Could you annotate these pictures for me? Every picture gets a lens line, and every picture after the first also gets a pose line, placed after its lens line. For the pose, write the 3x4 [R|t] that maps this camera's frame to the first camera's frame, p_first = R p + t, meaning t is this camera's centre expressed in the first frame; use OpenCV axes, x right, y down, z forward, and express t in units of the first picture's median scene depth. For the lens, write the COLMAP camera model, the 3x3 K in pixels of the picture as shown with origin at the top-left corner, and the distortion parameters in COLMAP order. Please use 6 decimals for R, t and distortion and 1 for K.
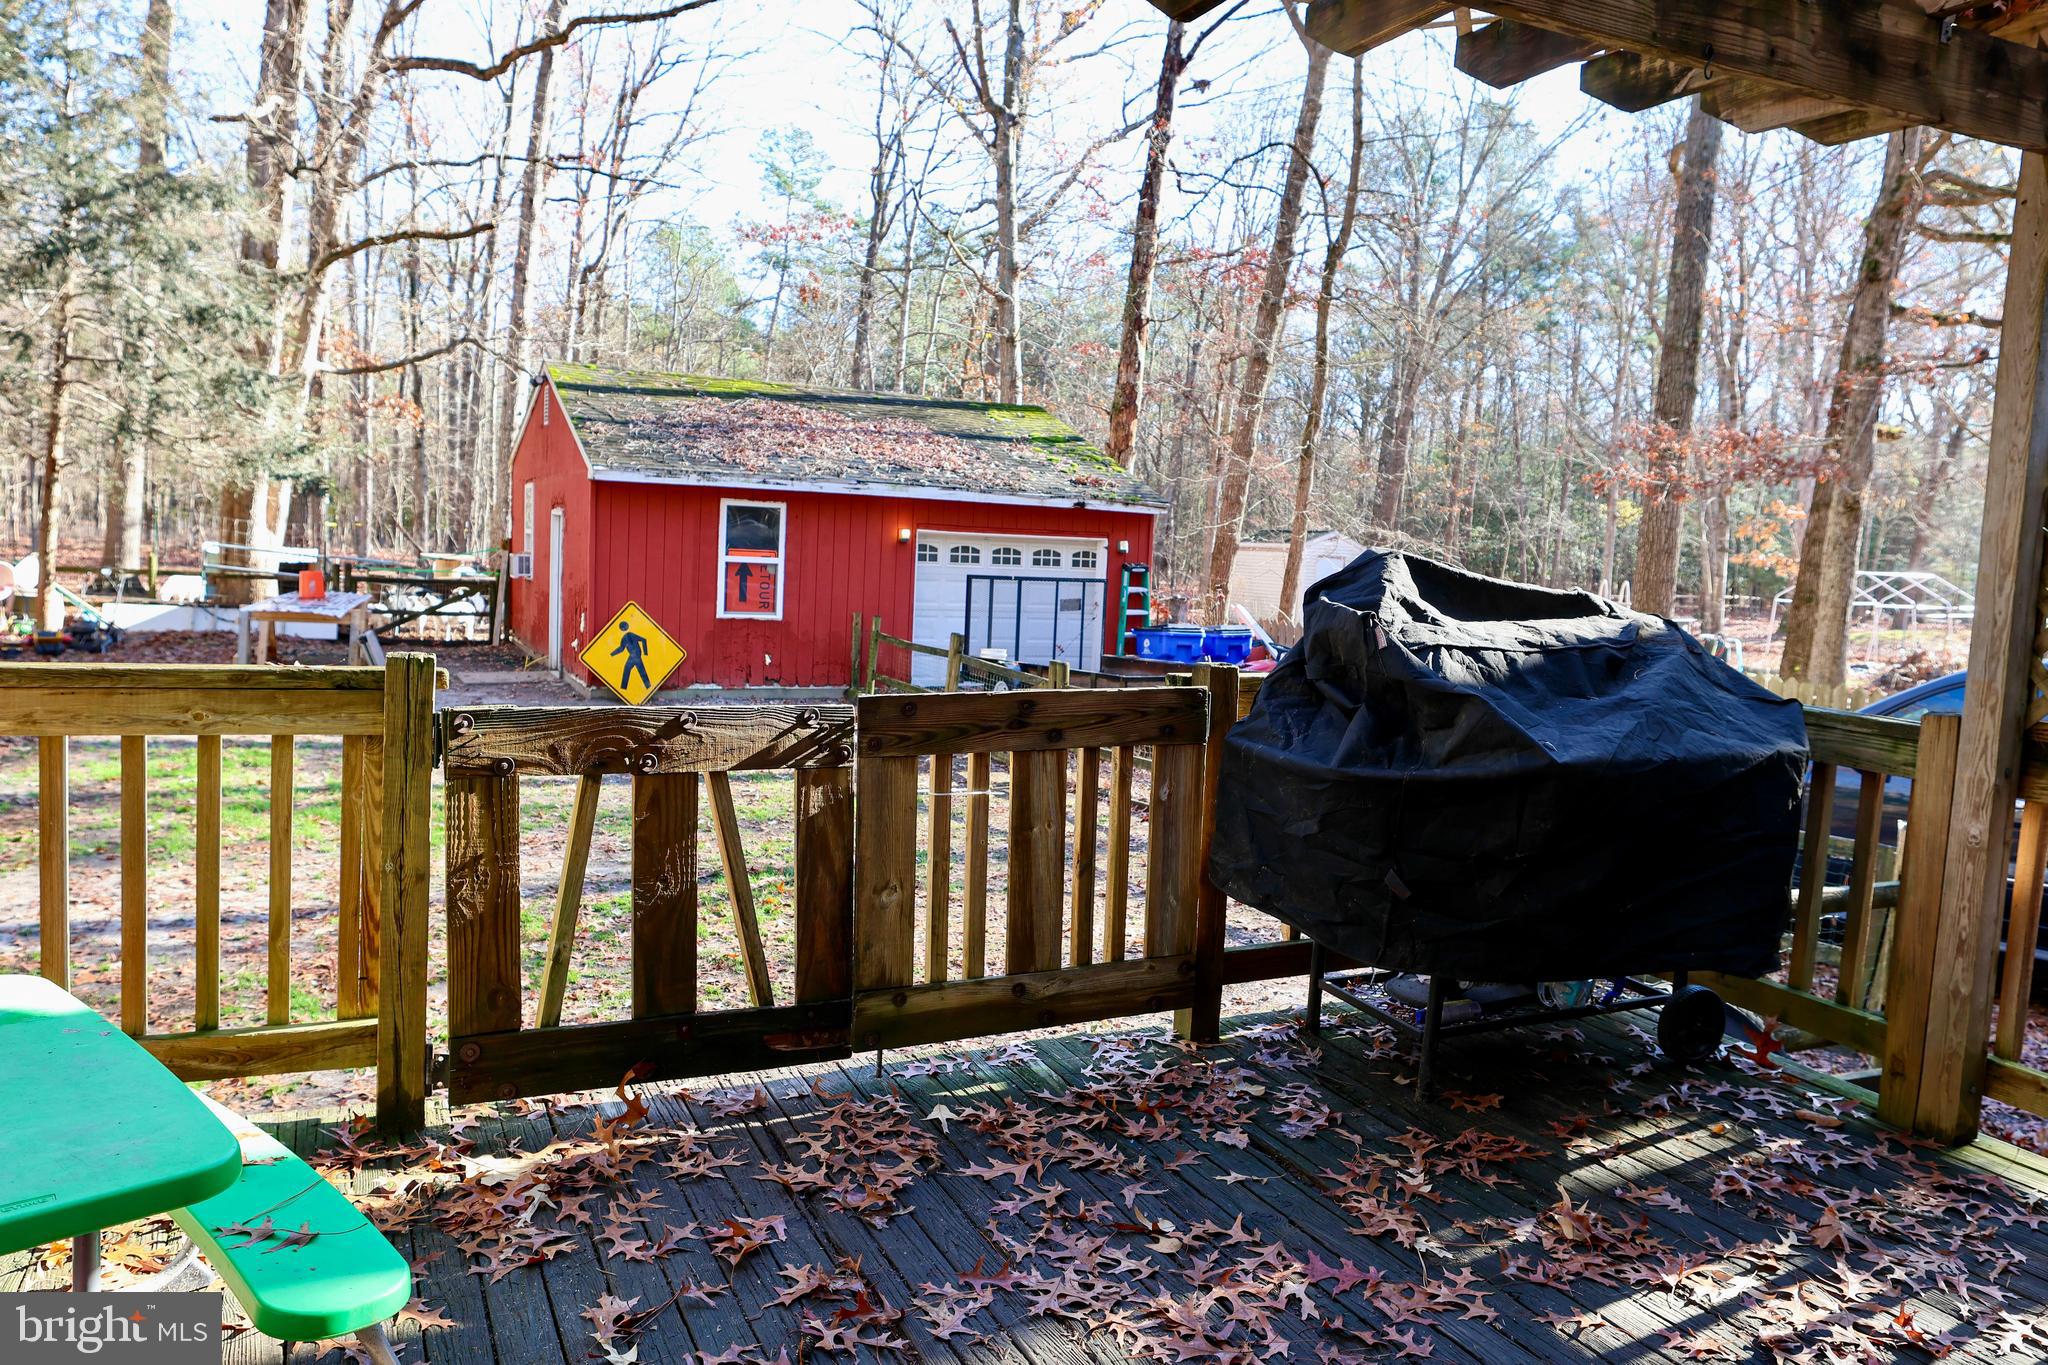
lens RADIAL K [[1447.8, 0, 1024.0], [0, 1447.8, 682.5], [0, 0, 1]] dist [-0.067801, 0.073843]
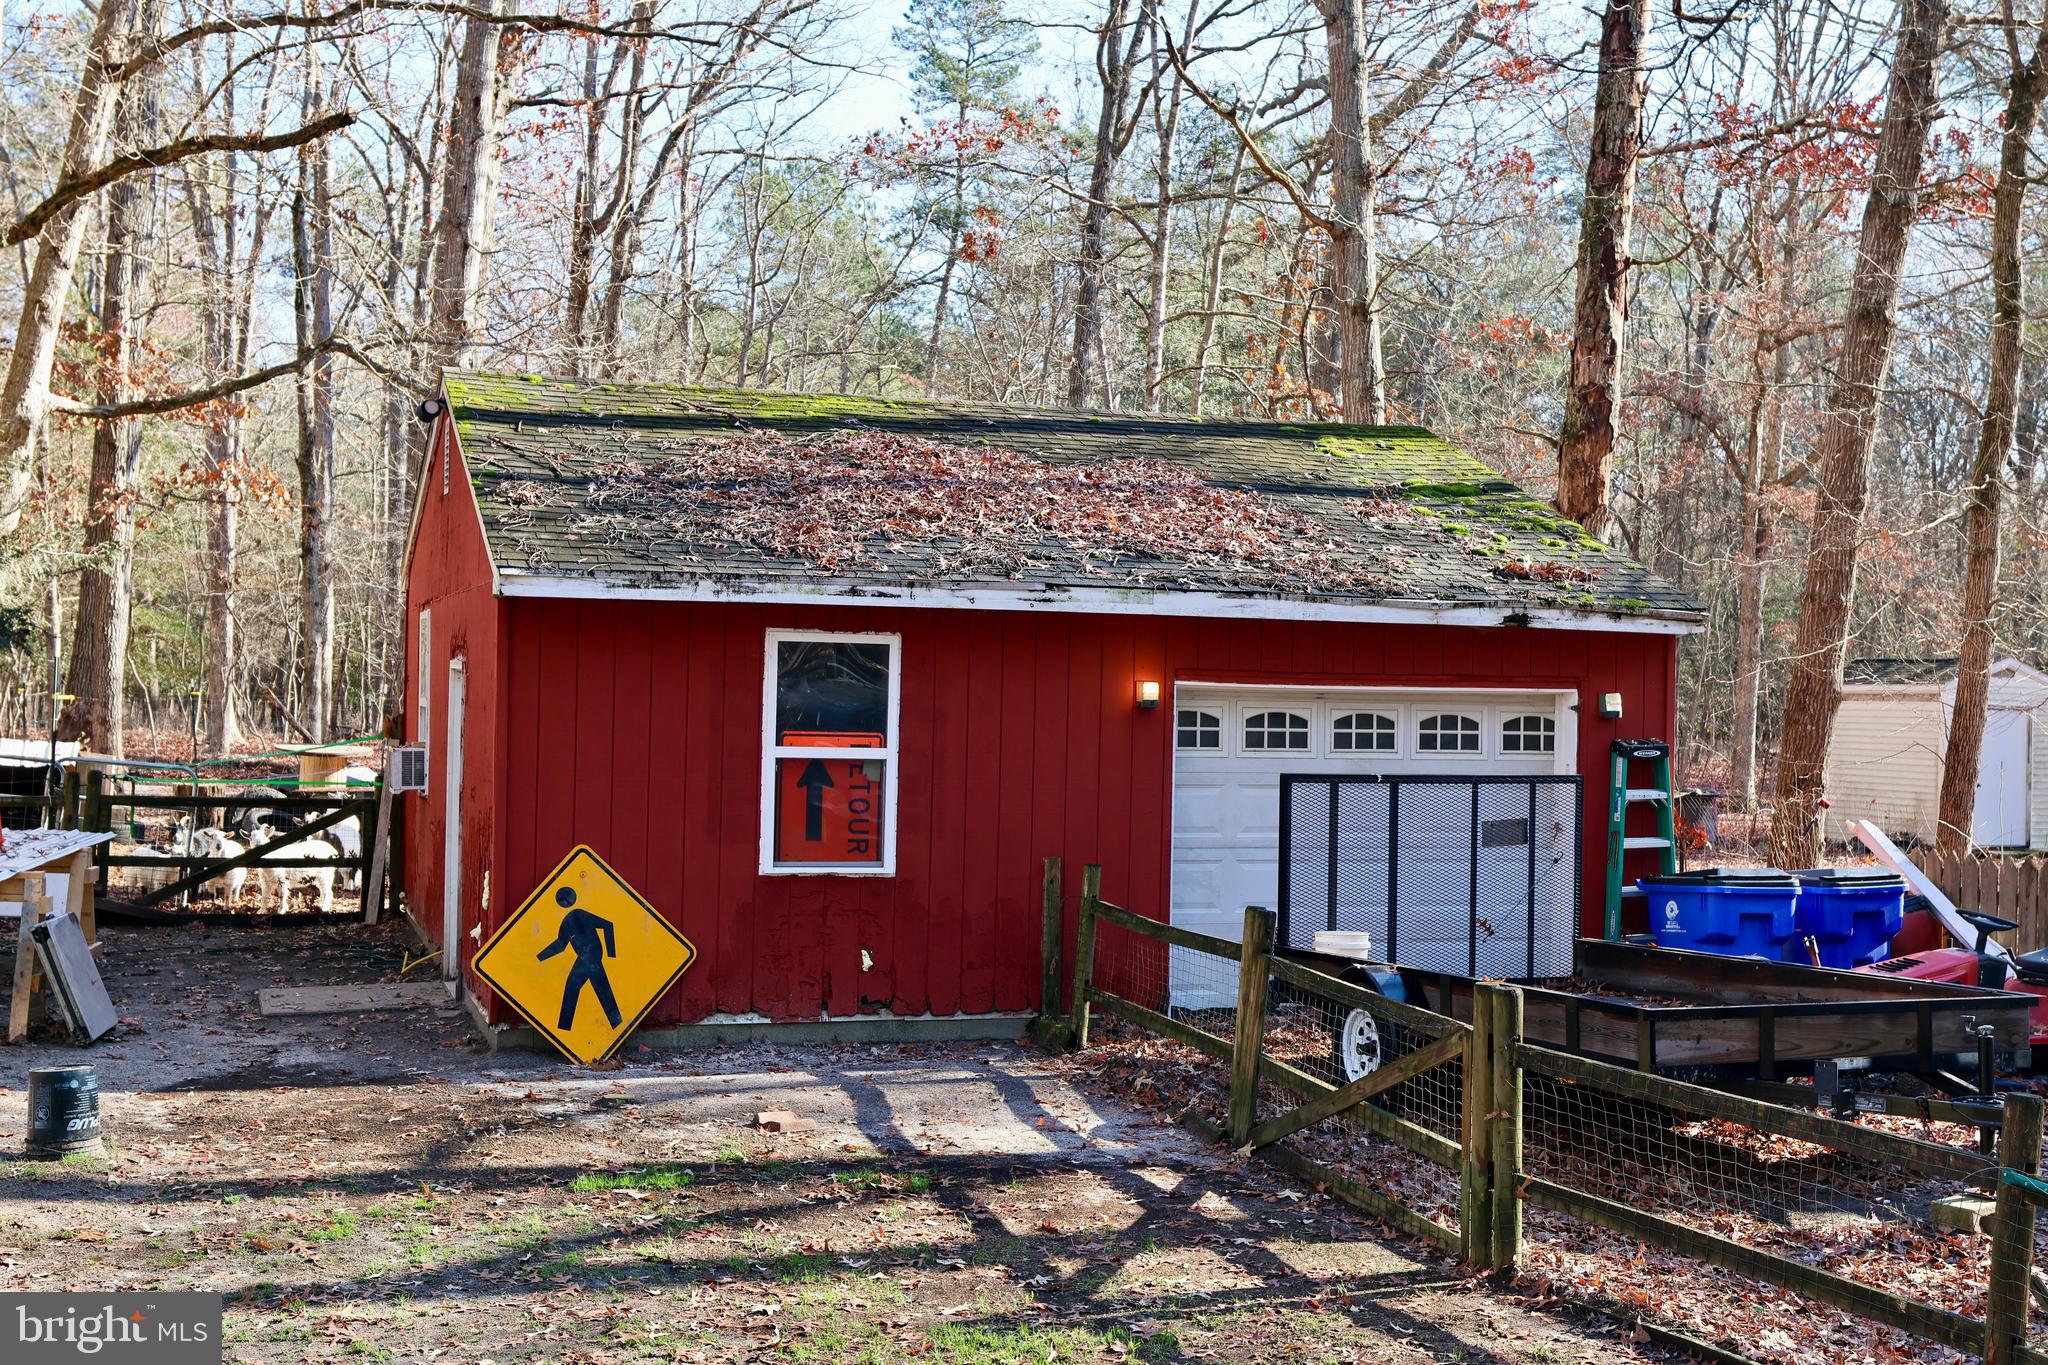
lens RADIAL K [[2490.2, 0, 1036.7], [0, 2490.2, 676.8], [0, 0, 1]] dist [0.004820, 0.057218]
pose [[0.989685, -0.027119, -0.140667, -0.002728], [0.012274, 0.994360, -0.105341, -0.018722], [0.142731, 0.102528, 0.984437, 0.161971]]
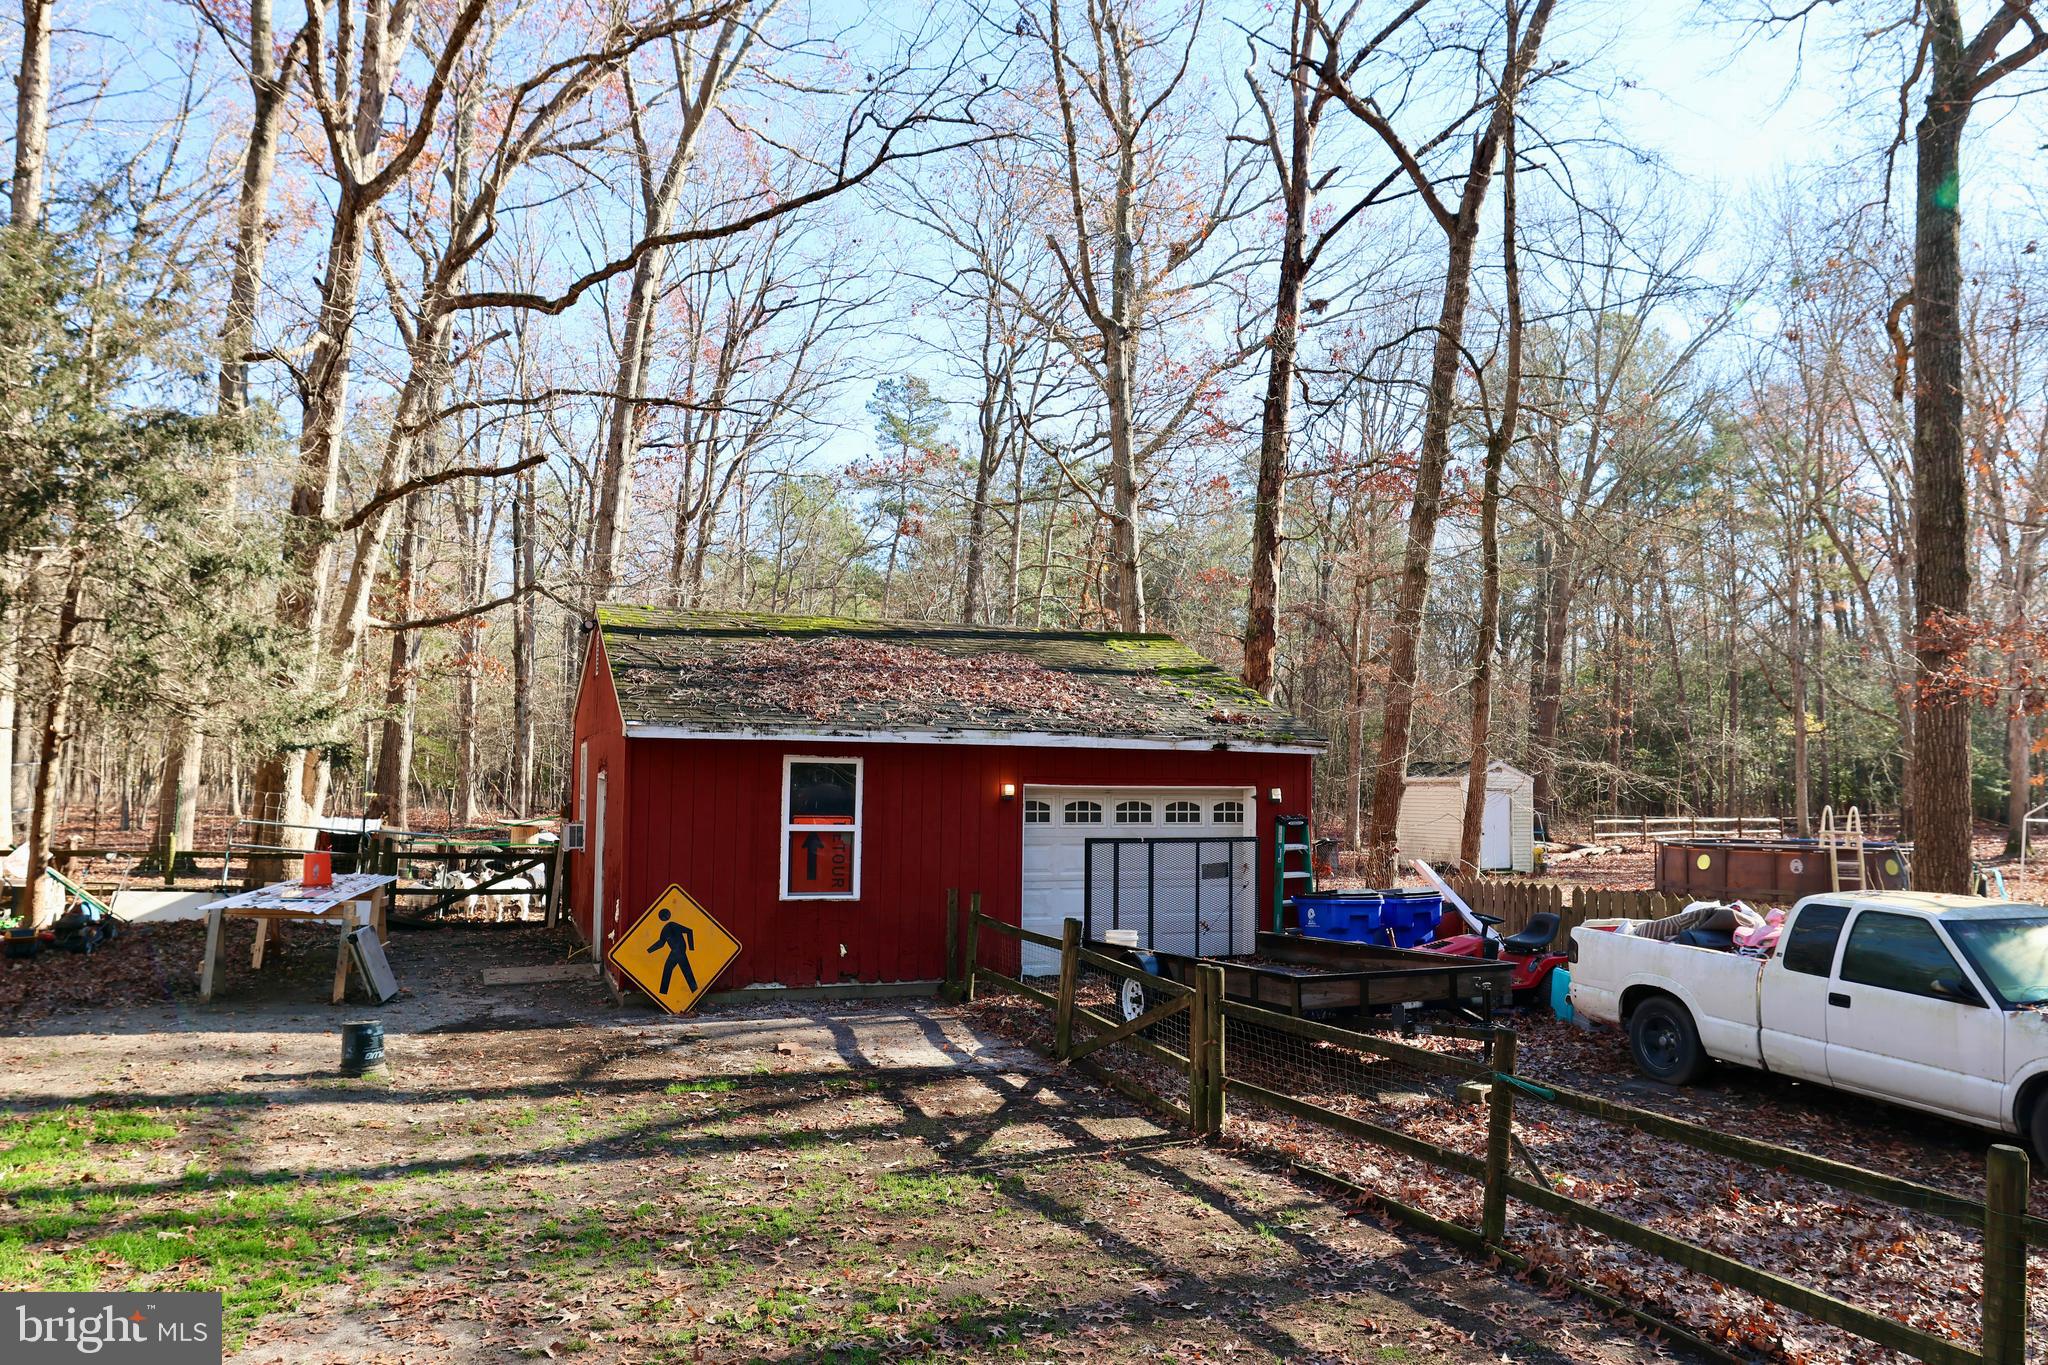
lens RADIAL K [[1447.8, 0, 1024.0], [0, 1447.8, 682.5], [0, 0, 1]] dist [-0.067801, 0.073843]
pose [[0.995483, -0.039360, -0.086396, -0.000215], [0.024614, 0.985897, -0.165535, -0.023778], [0.091693, 0.162661, 0.982412, 0.163561]]
